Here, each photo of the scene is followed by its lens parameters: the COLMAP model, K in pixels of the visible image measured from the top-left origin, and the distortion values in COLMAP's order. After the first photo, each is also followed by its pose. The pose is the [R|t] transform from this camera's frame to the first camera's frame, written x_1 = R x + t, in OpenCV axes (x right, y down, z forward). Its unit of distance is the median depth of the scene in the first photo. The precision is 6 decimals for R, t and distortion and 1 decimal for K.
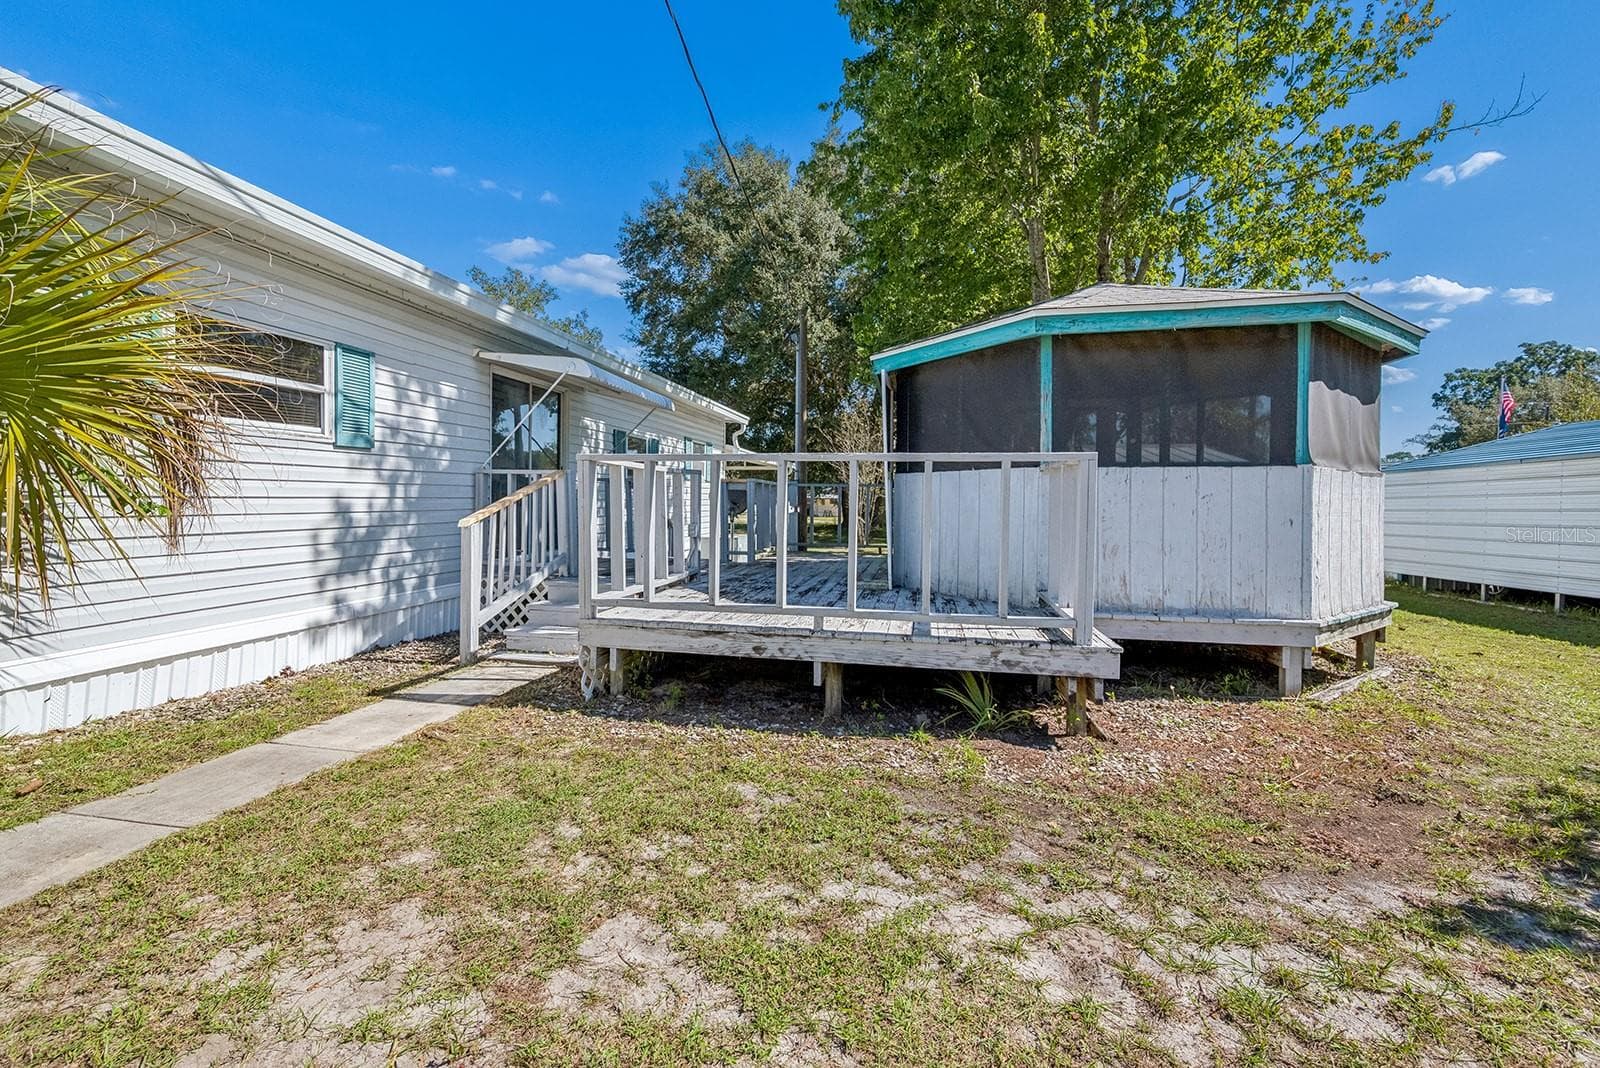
lens RADIAL K [[675.9, 0, 797.0], [0, 675.9, 486.3], [0, 0, 1]] dist [-0.009386, -0.000013]
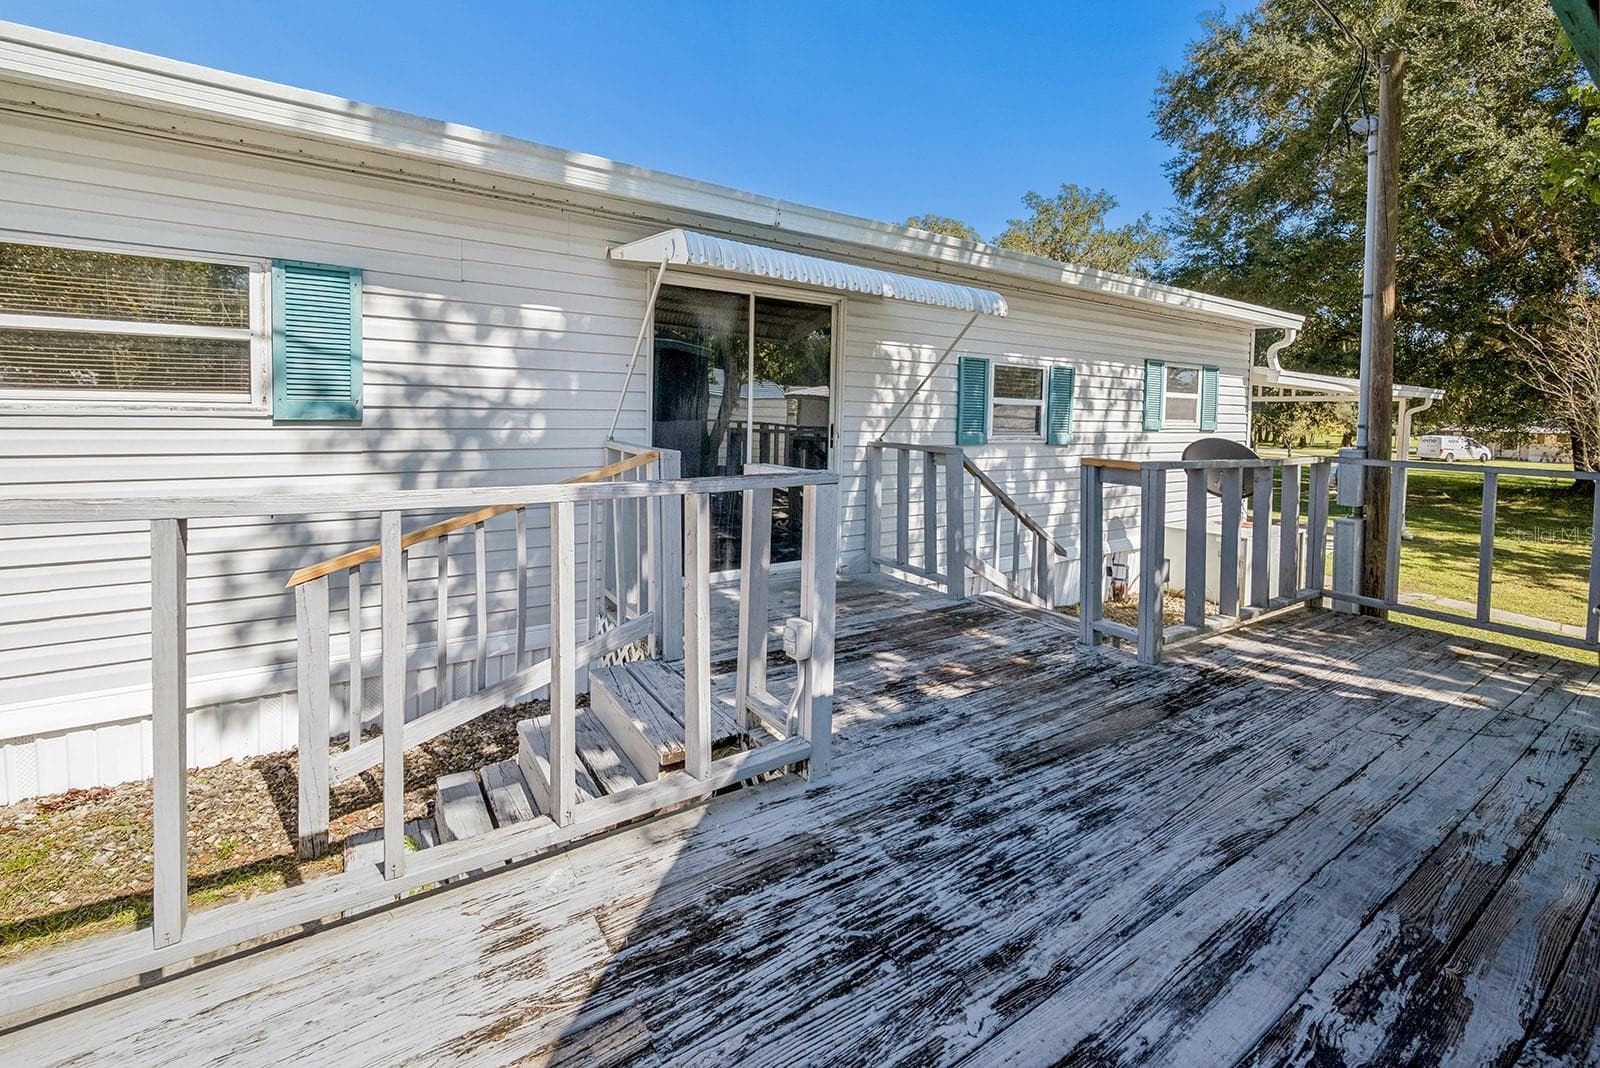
lens RADIAL K [[677.8, 0, 802.3], [0, 677.8, 423.6], [0, 0, 1]] dist [-0.000368, 0.000034]
pose [[0.698317, 0.016236, -0.715605, 0.098270], [-0.001410, 0.999772, 0.021308, -0.053875], [0.715788, -0.013871, 0.698180, 0.688543]]
